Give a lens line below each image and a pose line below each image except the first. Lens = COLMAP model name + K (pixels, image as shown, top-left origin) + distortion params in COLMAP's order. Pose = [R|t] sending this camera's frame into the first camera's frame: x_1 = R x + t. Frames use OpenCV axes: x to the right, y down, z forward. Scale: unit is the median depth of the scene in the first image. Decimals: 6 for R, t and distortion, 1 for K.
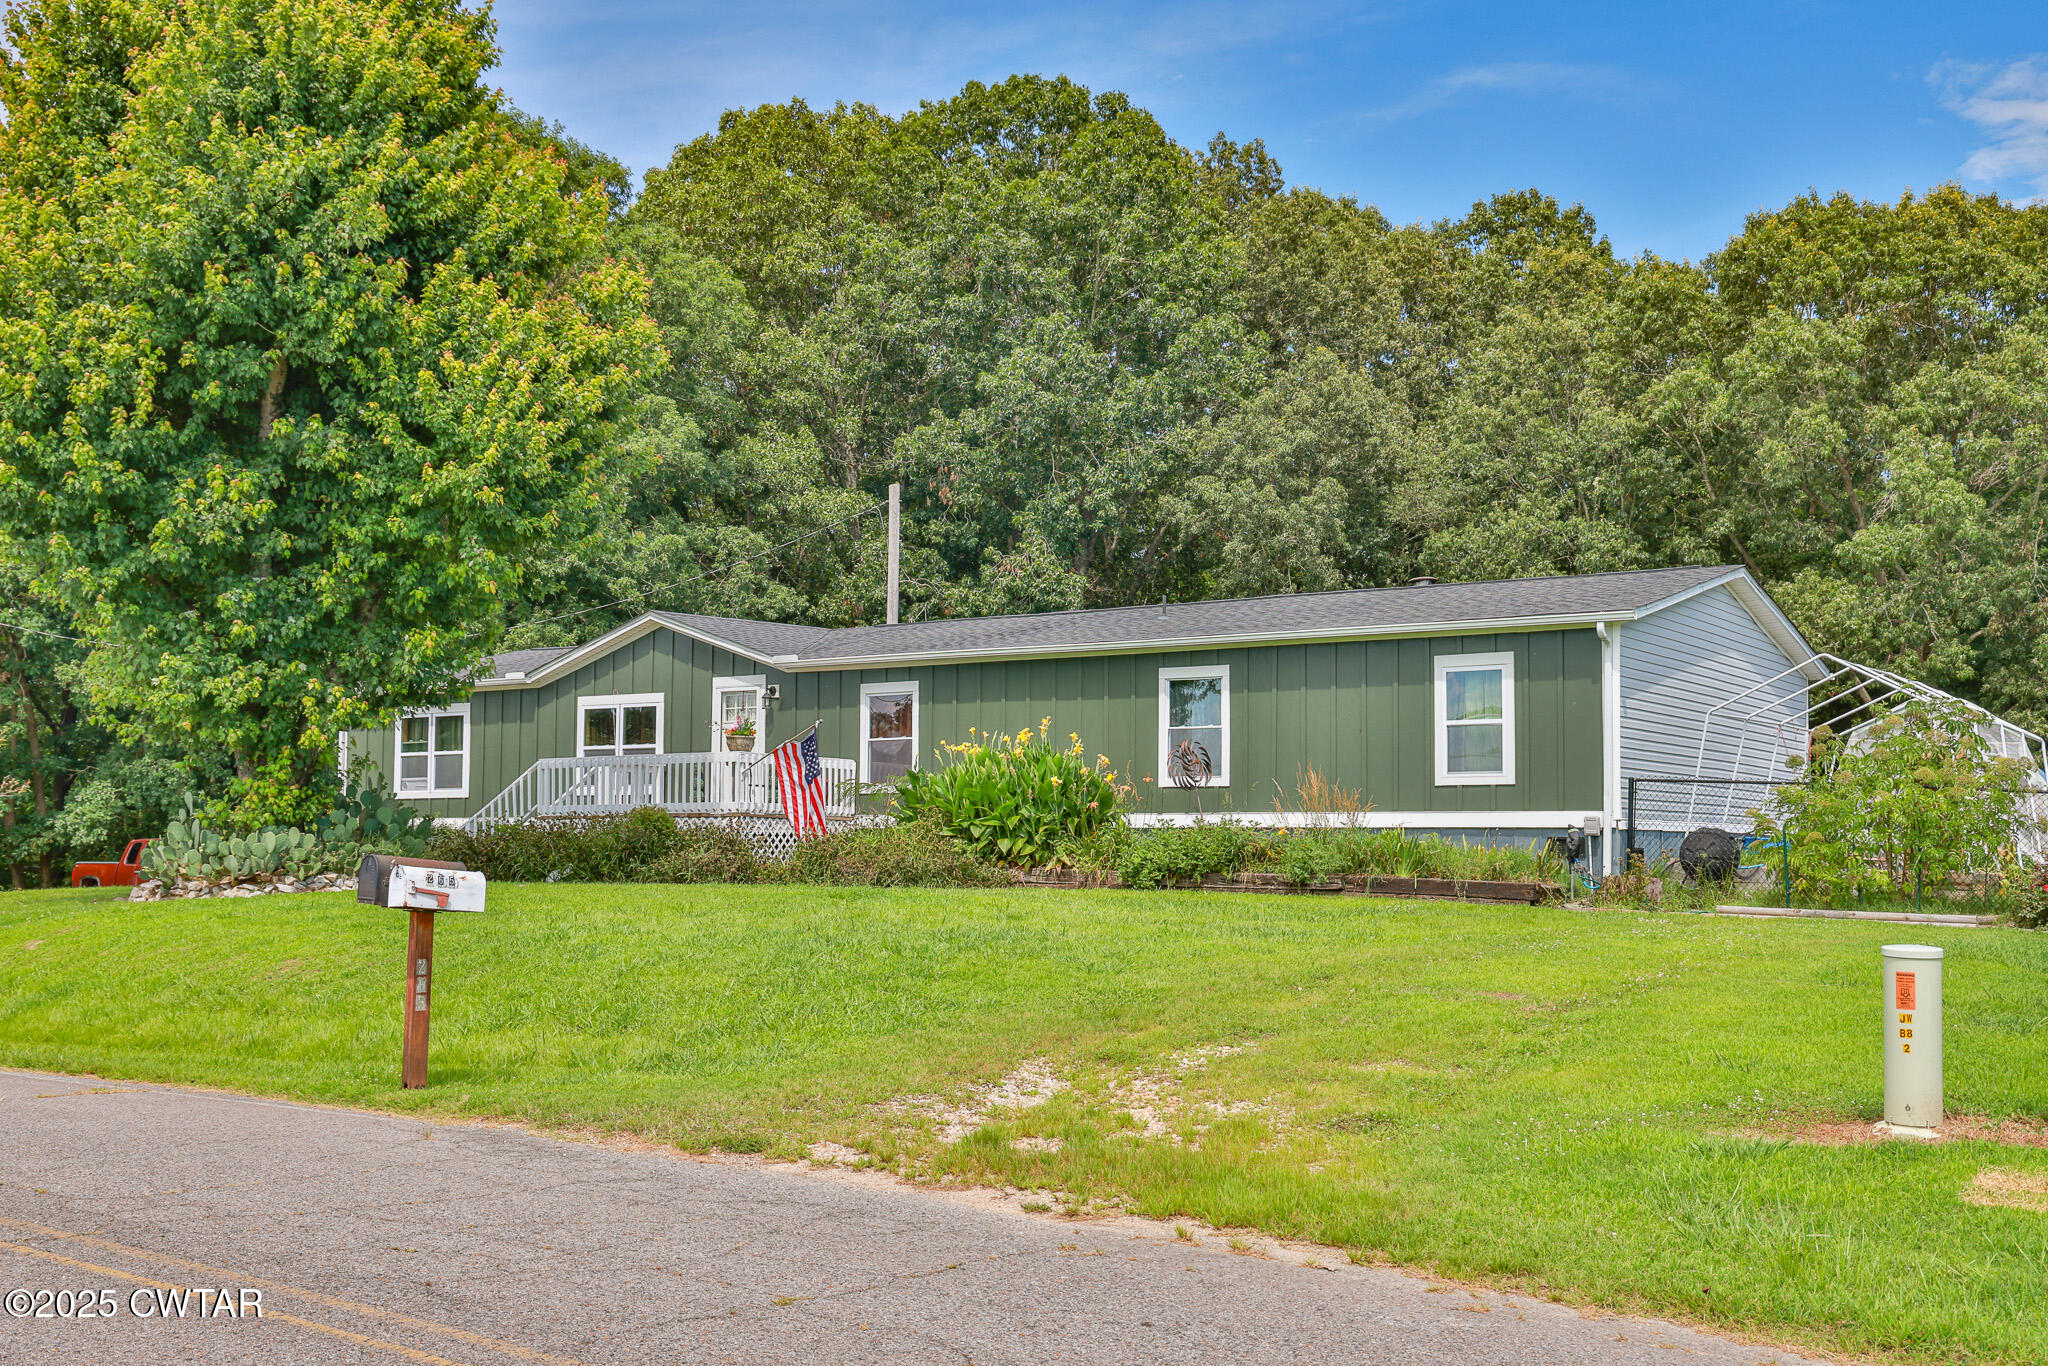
lens RADIAL K [[2082.2, 0, 1024.0], [0, 2082.2, 683.0], [0, 0, 1]] dist [0.009679, -0.005095]
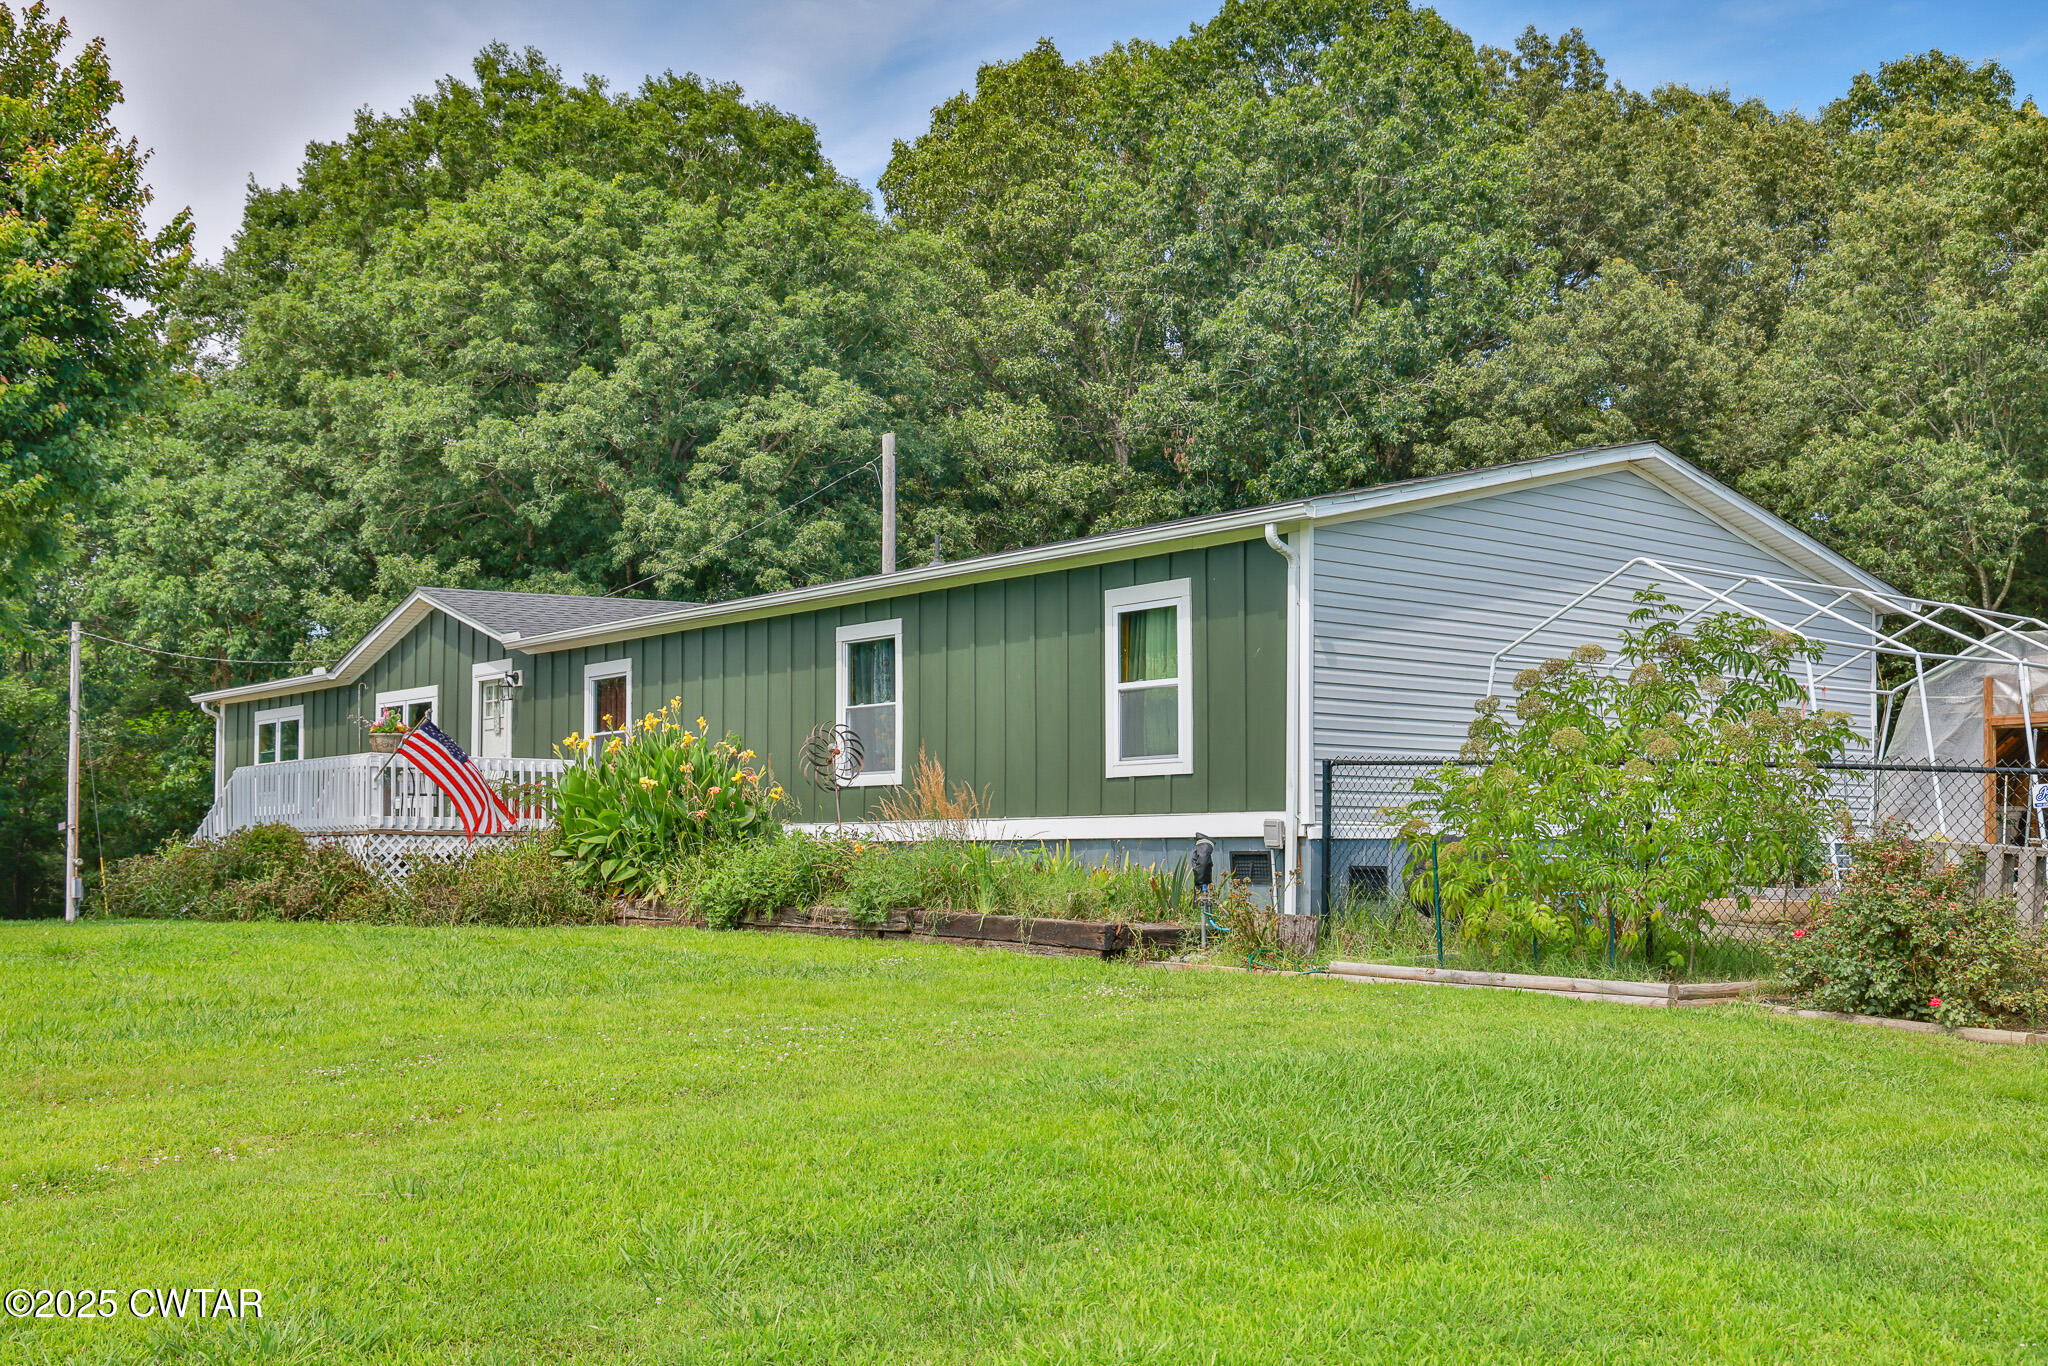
lens RADIAL K [[2112.2, 0, 1024.0], [0, 2112.2, 683.0], [0, 0, 1]] dist [-0.079308, 0.234050]
pose [[0.961091, -0.032125, -0.274356, 0.143373], [0.031023, 0.999484, -0.008355, 0.009064], [0.274483, -0.000481, 0.961592, 0.127516]]
